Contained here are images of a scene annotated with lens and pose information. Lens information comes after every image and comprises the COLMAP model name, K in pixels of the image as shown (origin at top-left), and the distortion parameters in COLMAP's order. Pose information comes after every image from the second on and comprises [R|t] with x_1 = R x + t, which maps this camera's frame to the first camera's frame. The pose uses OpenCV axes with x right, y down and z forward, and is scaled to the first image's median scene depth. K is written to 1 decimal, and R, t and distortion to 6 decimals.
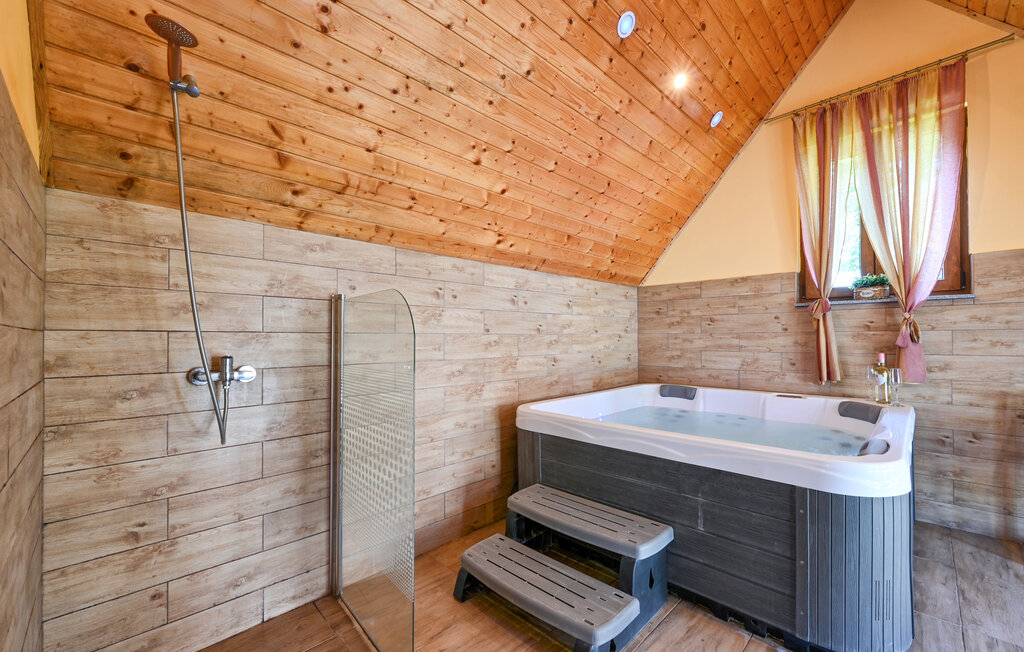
lens RADIAL K [[412.9, 0, 539.4], [0, 412.9, 334.7], [0, 0, 1]] dist [-0.001447, 0.000097]
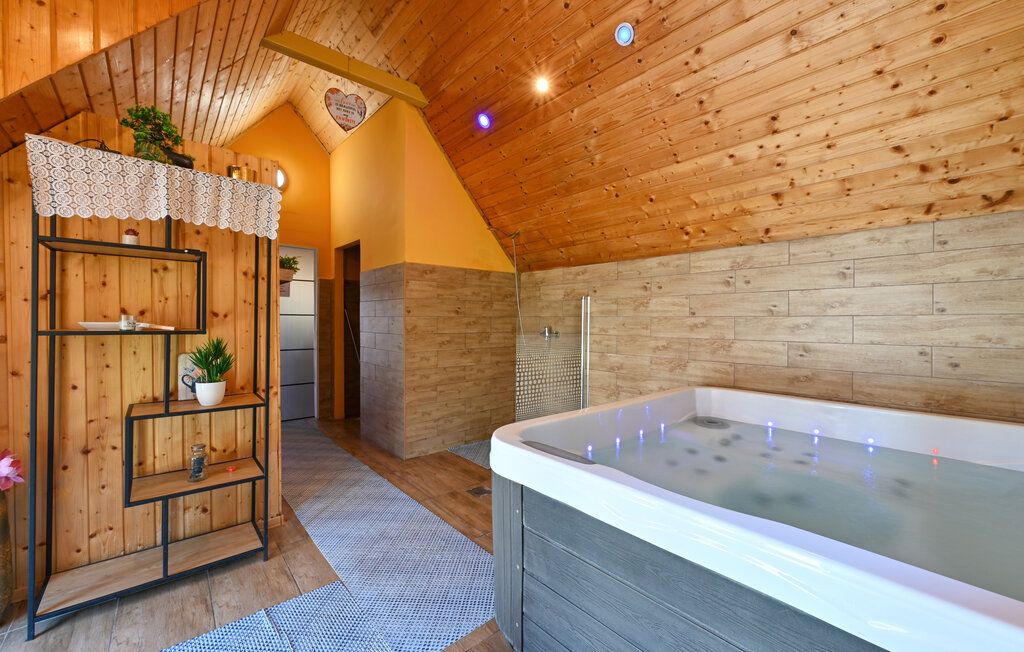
lens RADIAL K [[413.0, 0, 511.9], [0, 413.0, 317.3], [0, 0, 1]] dist [-0.000436, 0.000016]
pose [[-0.104923, 0.004999, -0.994468, 2.167971], [0.012247, 0.999918, 0.003734, -0.021164], [0.994405, -0.011788, -0.104976, 1.330424]]
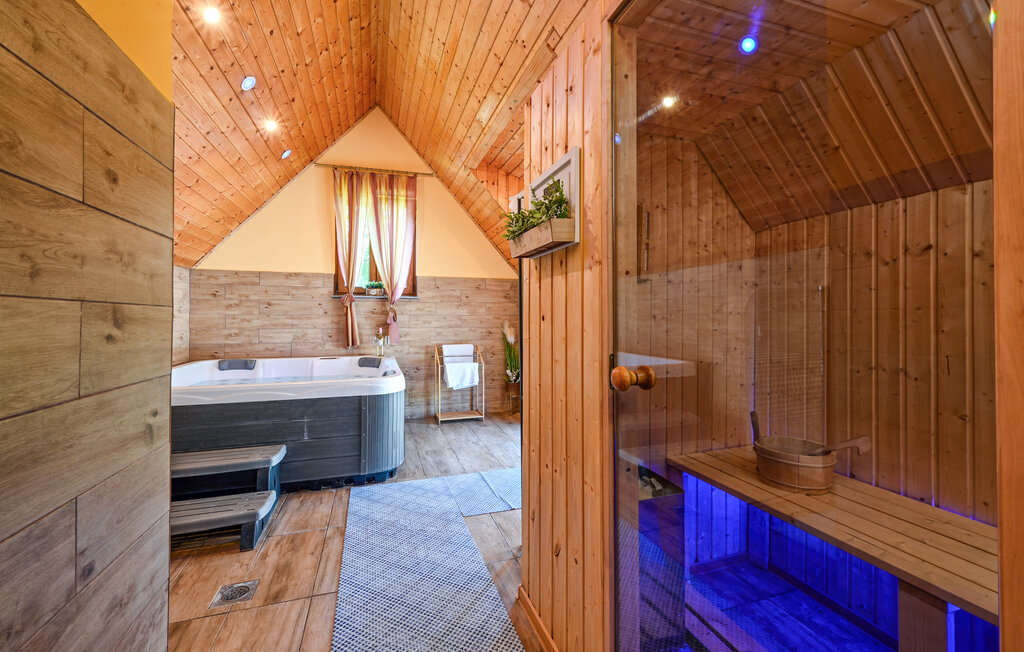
lens RADIAL K [[413.0, 0, 511.9], [0, 413.0, 317.3], [0, 0, 1]] dist [-0.000436, 0.000016]
pose [[0.472584, 0.007035, 0.881257, -0.375028], [-0.011365, 0.999934, -0.001888, -0.001352], [-0.881212, -0.009123, 0.472633, -0.261345]]
